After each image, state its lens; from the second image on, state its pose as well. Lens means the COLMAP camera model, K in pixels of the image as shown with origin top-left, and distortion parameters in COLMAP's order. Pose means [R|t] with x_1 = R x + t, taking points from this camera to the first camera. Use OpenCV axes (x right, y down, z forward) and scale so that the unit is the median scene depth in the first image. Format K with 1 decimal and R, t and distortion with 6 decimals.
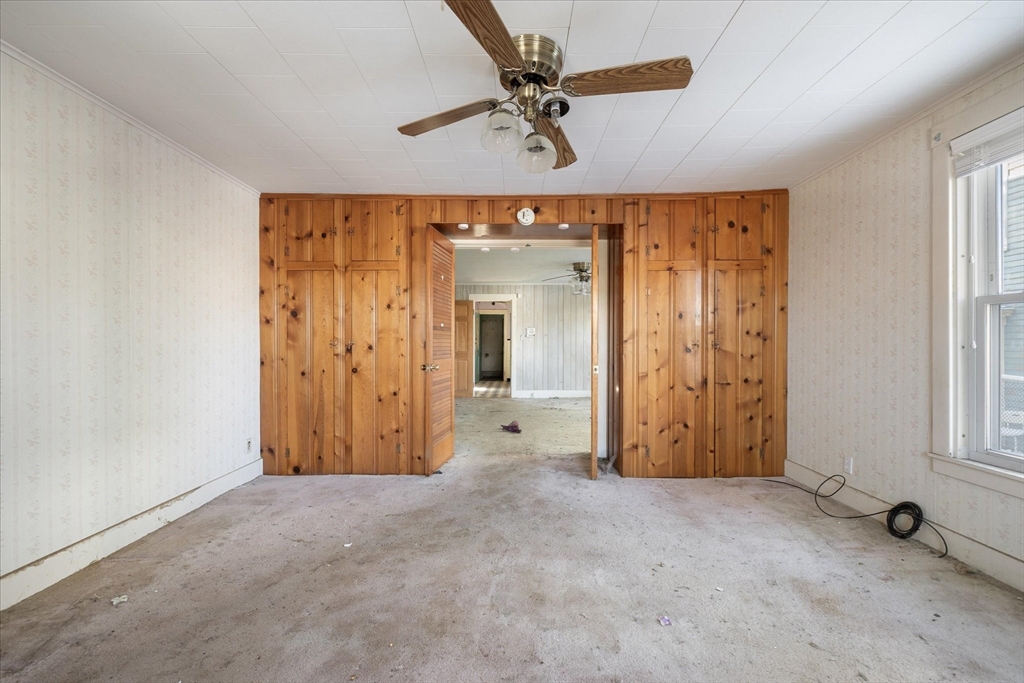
lens RADIAL K [[431.4, 0, 510.5], [0, 431.4, 342.6], [0, 0, 1]] dist [0.001012, 0.000145]
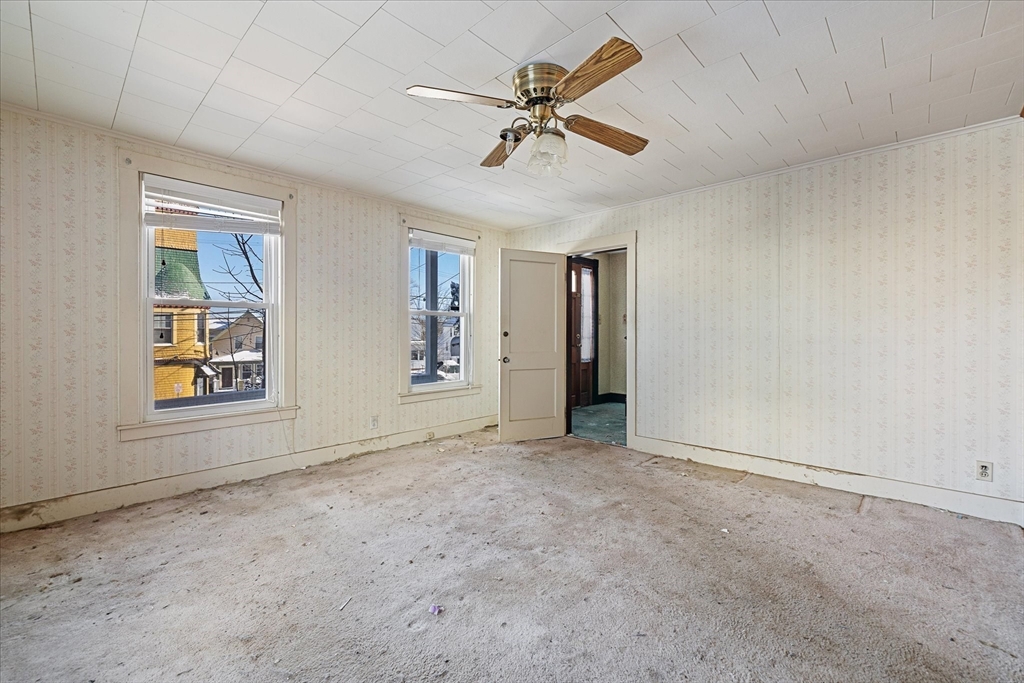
lens RADIAL K [[431.4, 0, 510.7], [0, 431.4, 336.2], [0, 0, 1]] dist [0.001012, 0.000145]
pose [[-0.681591, 0.002881, -0.731728, 0.685458], [0.000178, 0.999993, 0.003772, 0.005045], [0.731734, 0.002440, -0.681586, 1.266963]]
